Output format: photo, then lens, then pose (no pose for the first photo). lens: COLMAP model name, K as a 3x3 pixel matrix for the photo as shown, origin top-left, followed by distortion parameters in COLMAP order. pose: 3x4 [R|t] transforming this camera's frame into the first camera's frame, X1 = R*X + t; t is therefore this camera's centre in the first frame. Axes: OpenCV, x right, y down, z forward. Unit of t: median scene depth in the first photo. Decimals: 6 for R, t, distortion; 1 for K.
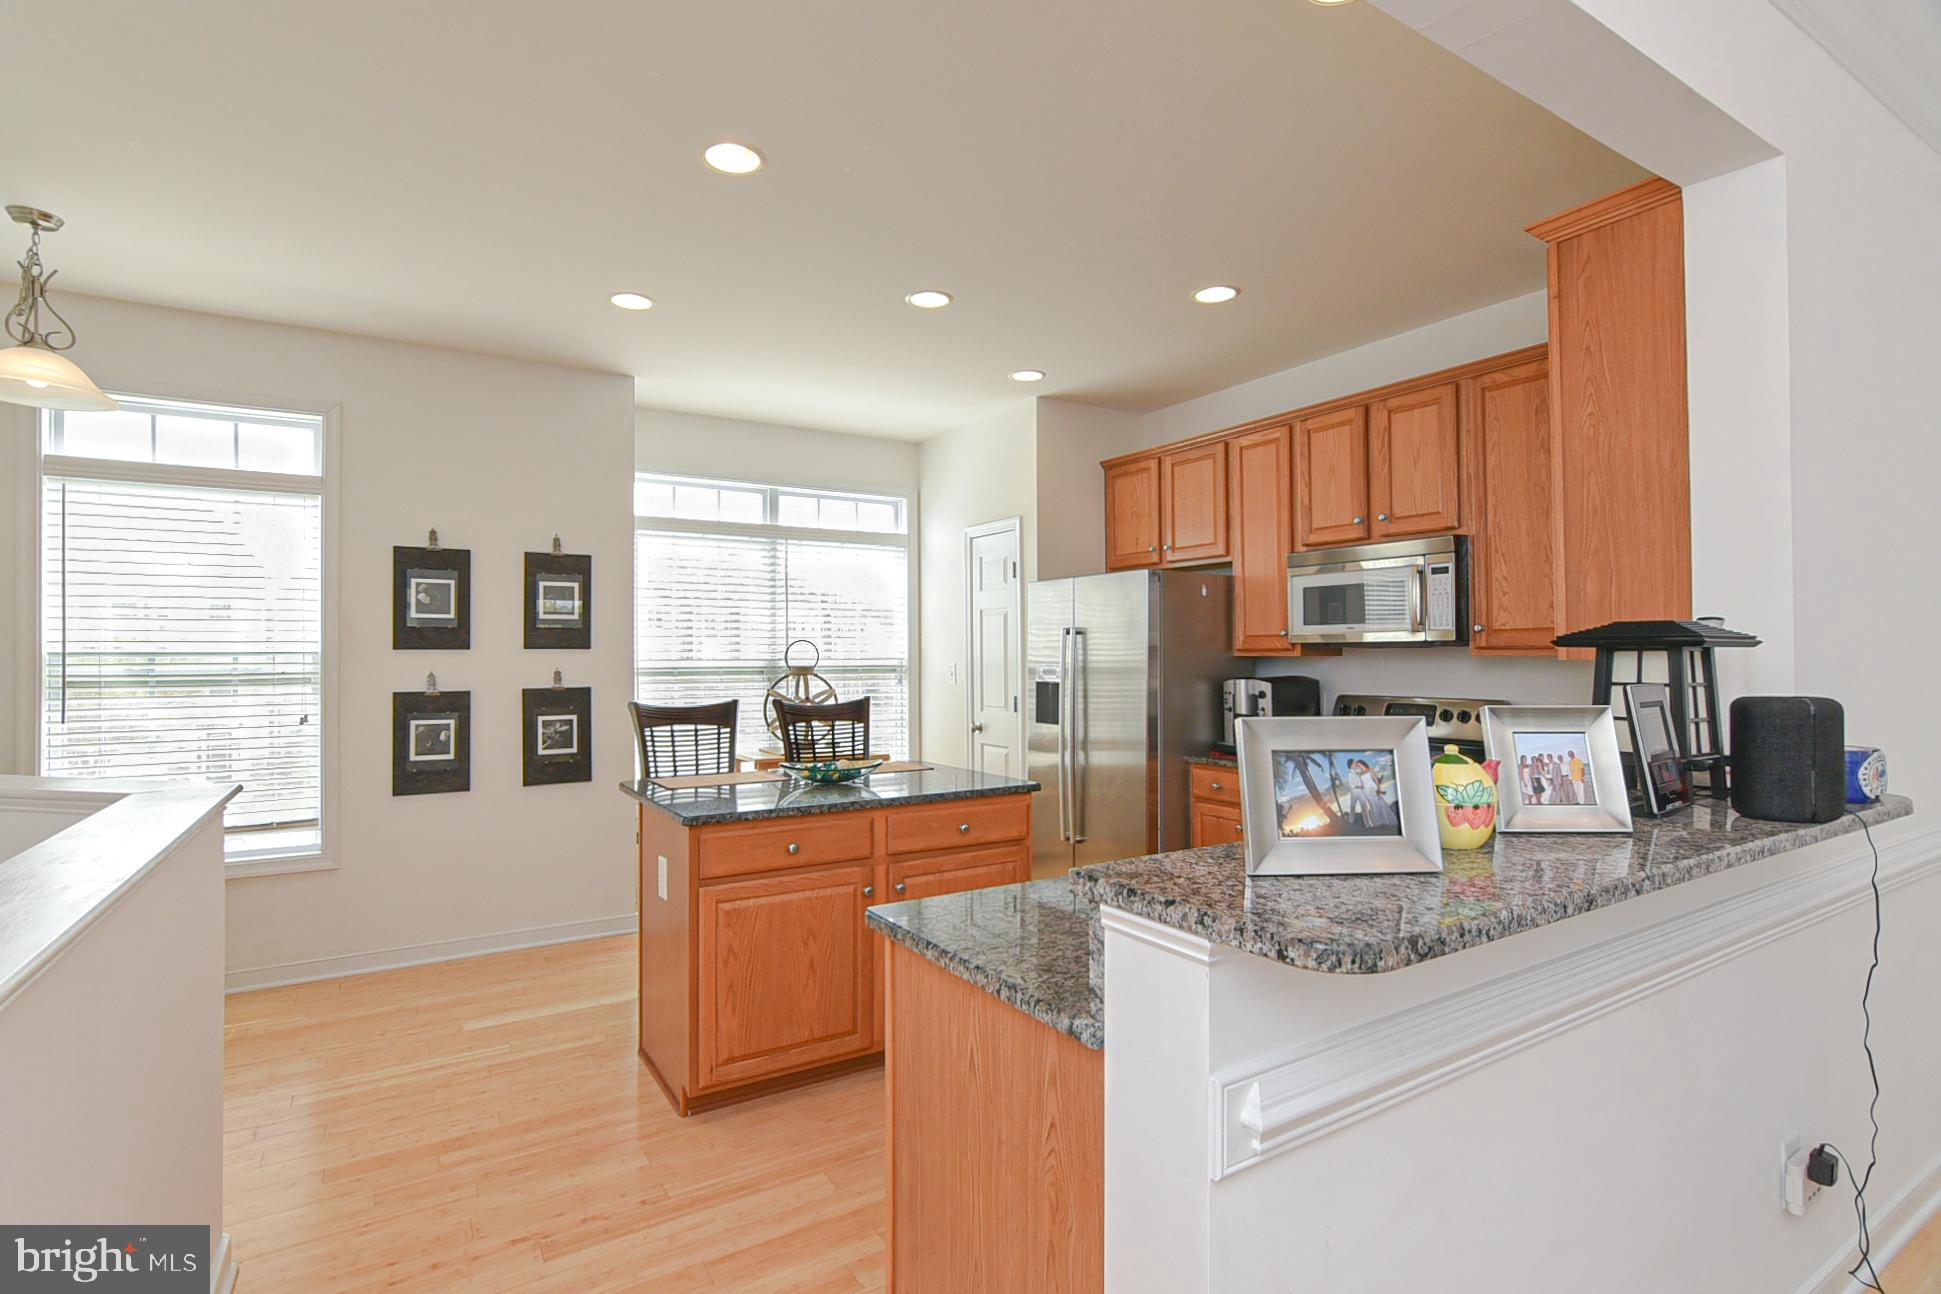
lens RADIAL K [[943.5, 0, 970.5], [0, 943.5, 647.0], [0, 0, 1]] dist [0.000685, 0.000068]
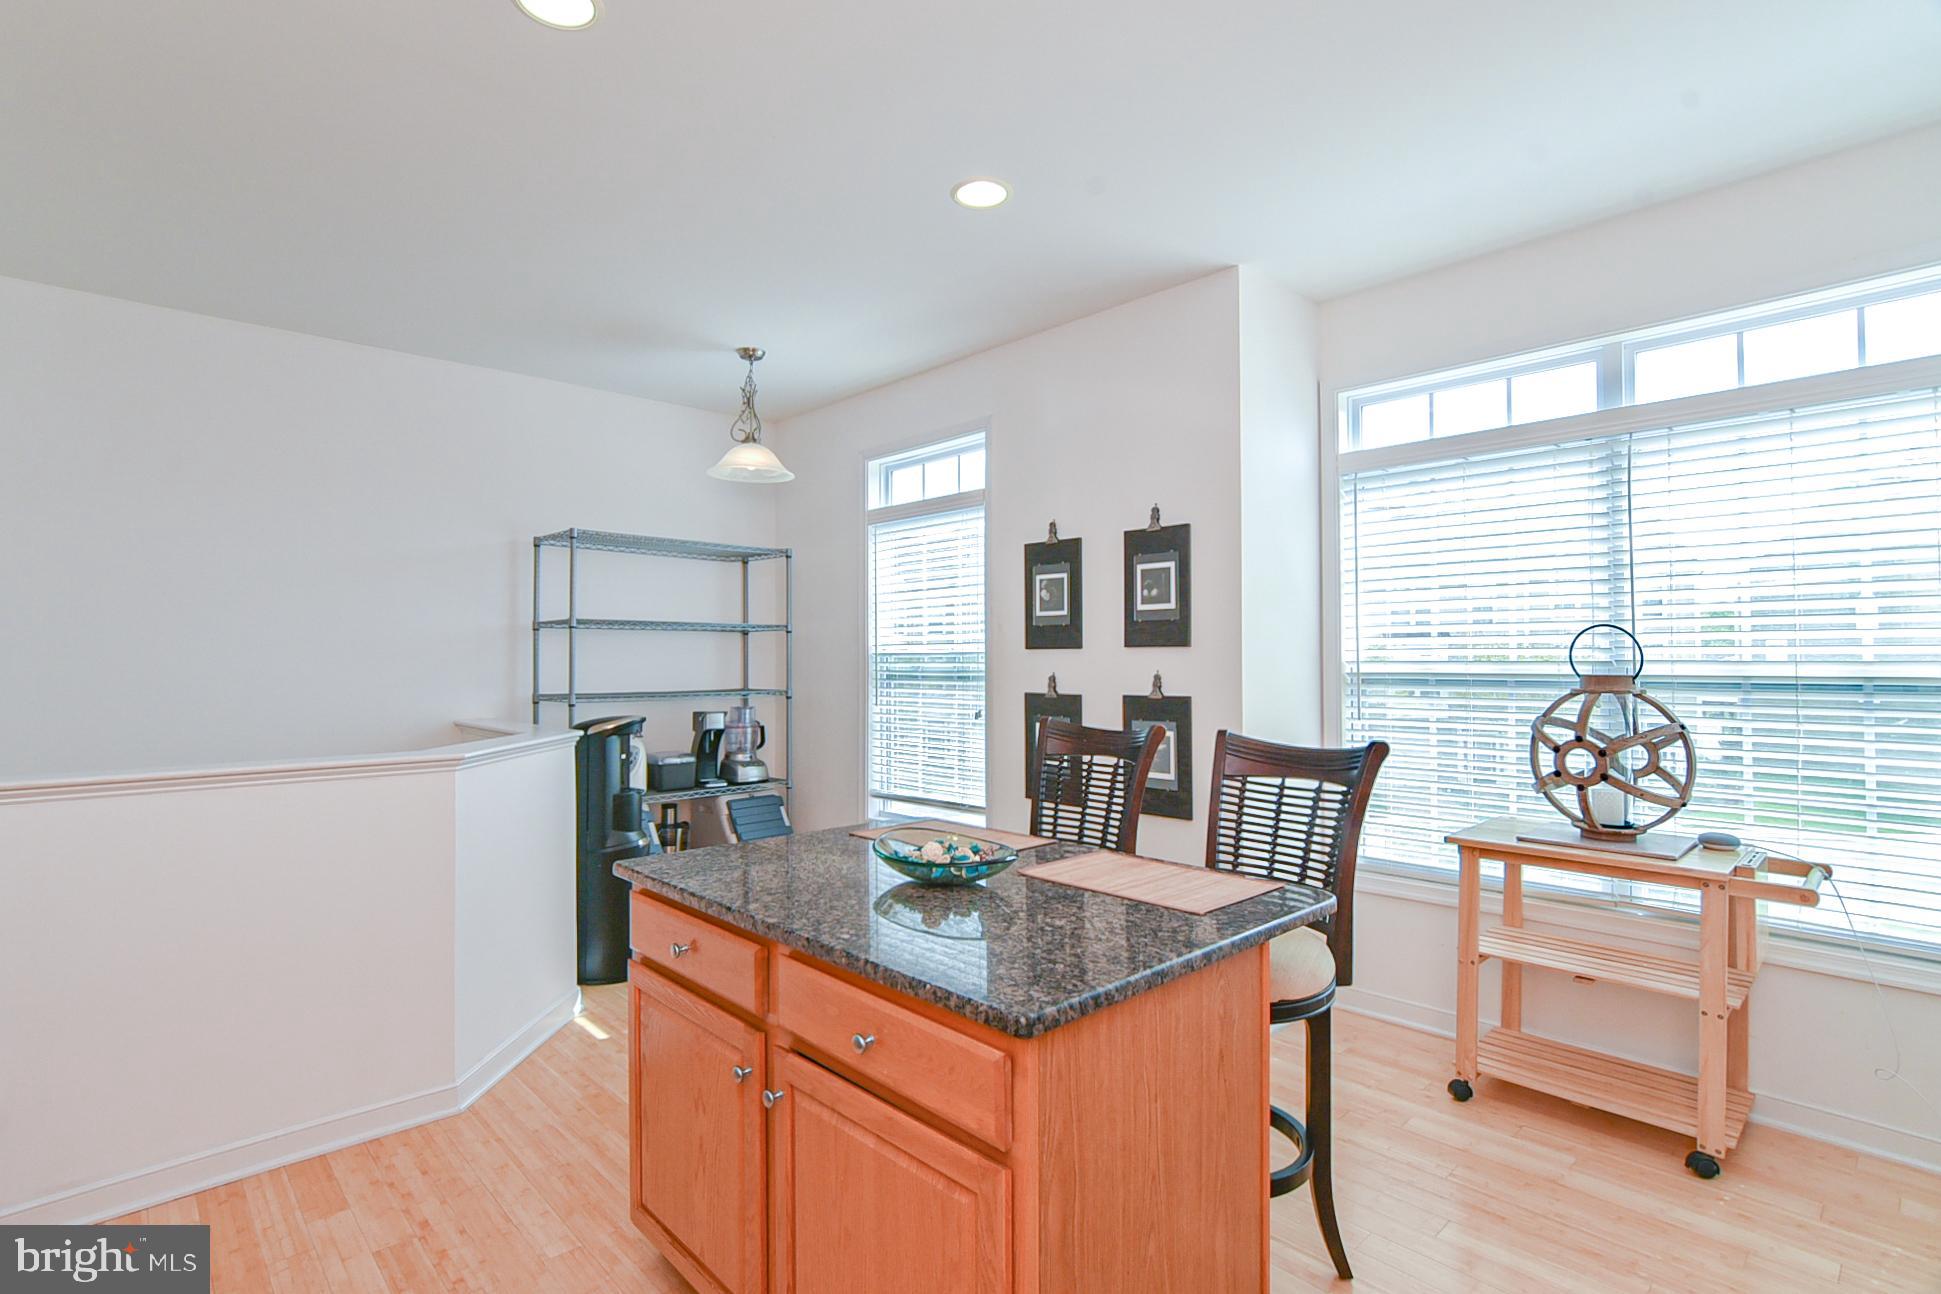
lens RADIAL K [[943.5, 0, 970.5], [0, 943.5, 647.0], [0, 0, 1]] dist [0.000685, 0.000068]
pose [[0.180301, -0.007234, -0.983585, 0.325367], [0.011369, 0.999921, -0.005270, 0.004575], [0.983546, -0.010232, 0.180369, 0.709905]]
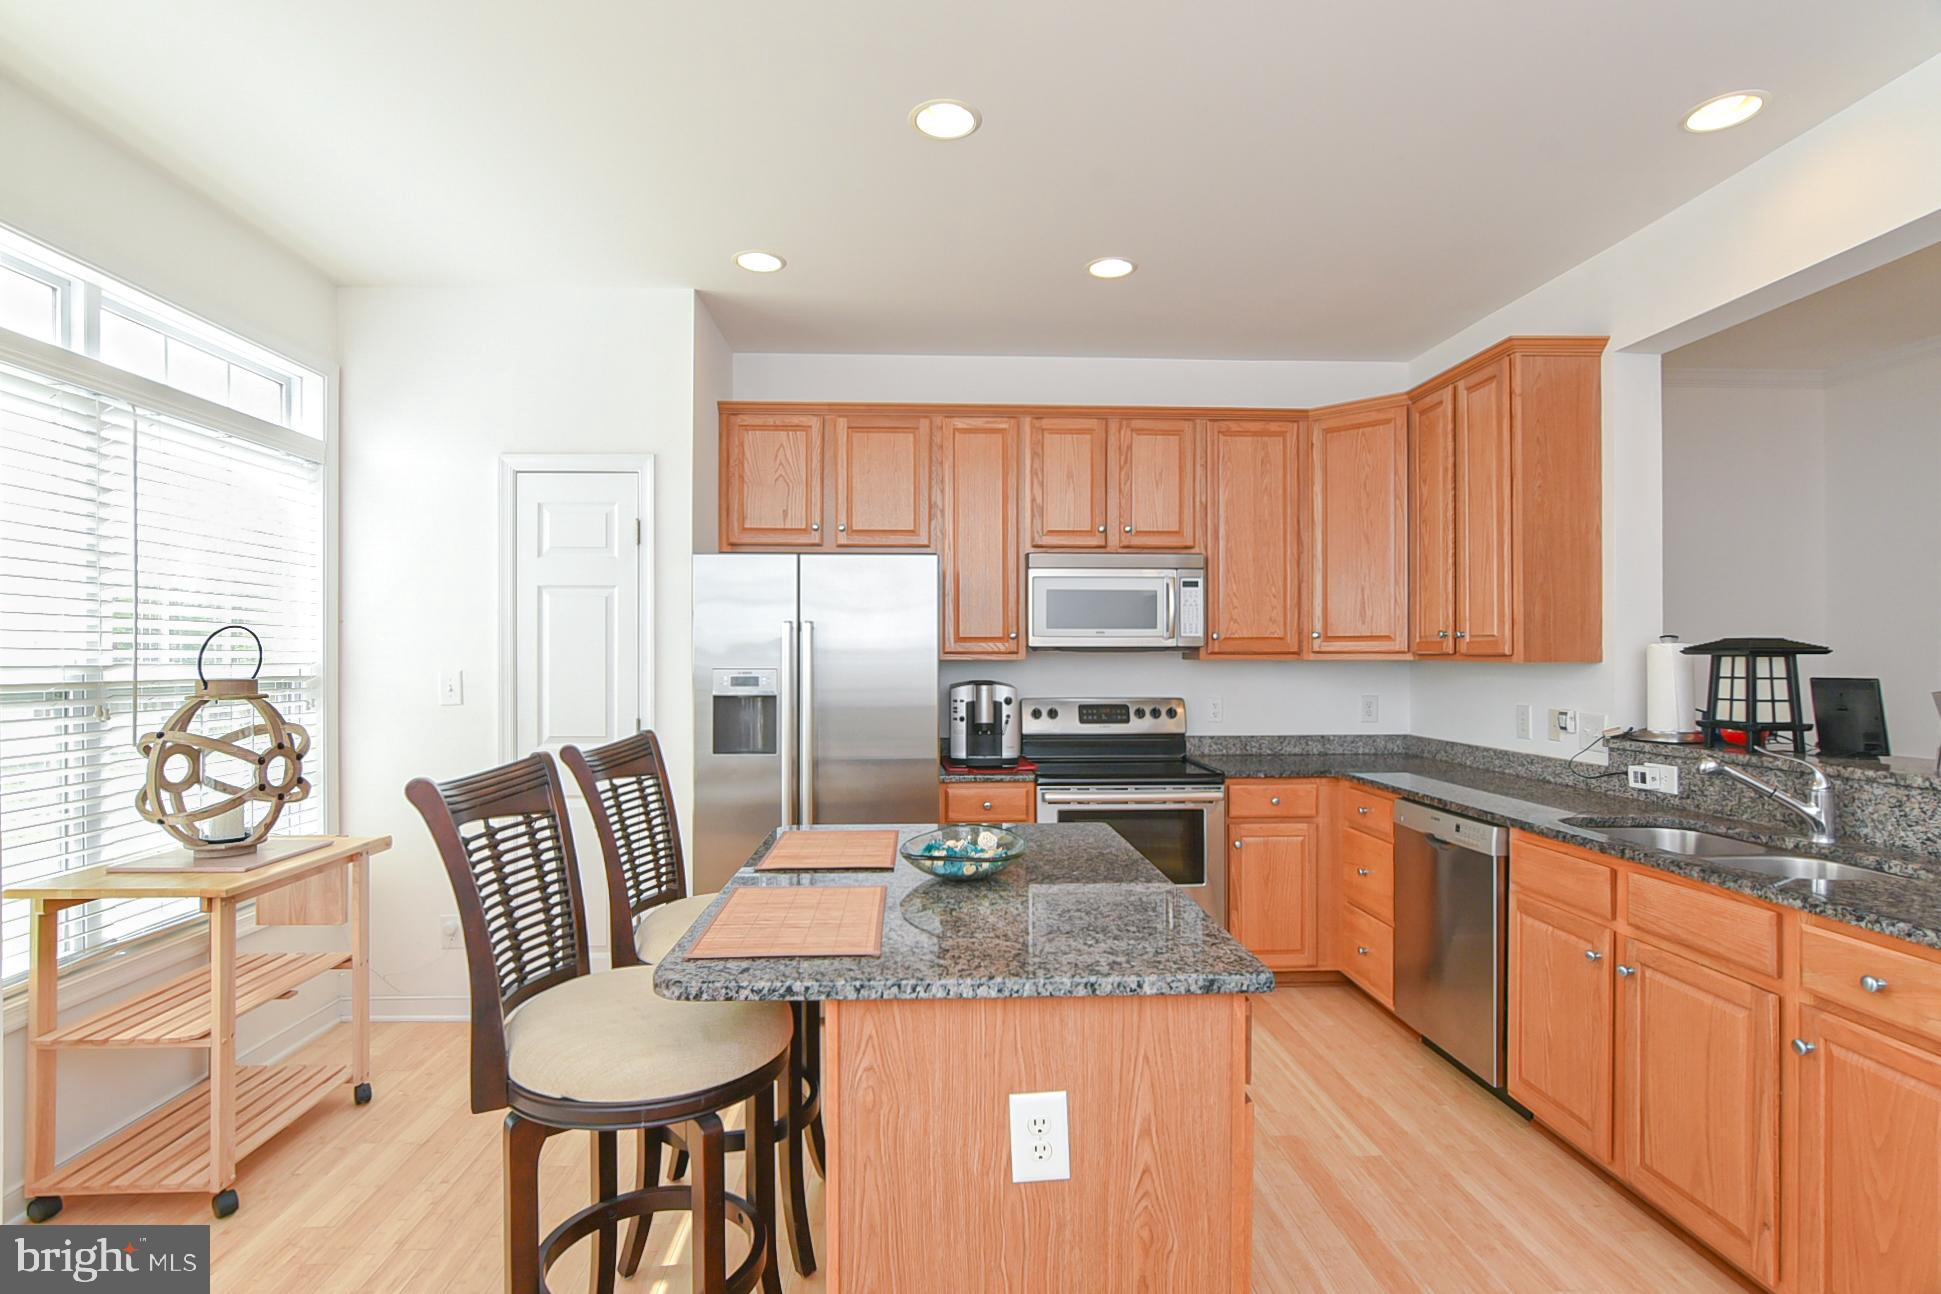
lens RADIAL K [[955.5, 0, 953.4], [0, 955.5, 638.1], [0, 0, 1]] dist [-0.032280, 0.008641]
pose [[0.497913, 0.019418, 0.867010, -0.513217], [-0.009364, 0.999811, -0.017014, 0.004529], [-0.867177, 0.000353, 0.498001, 0.556347]]
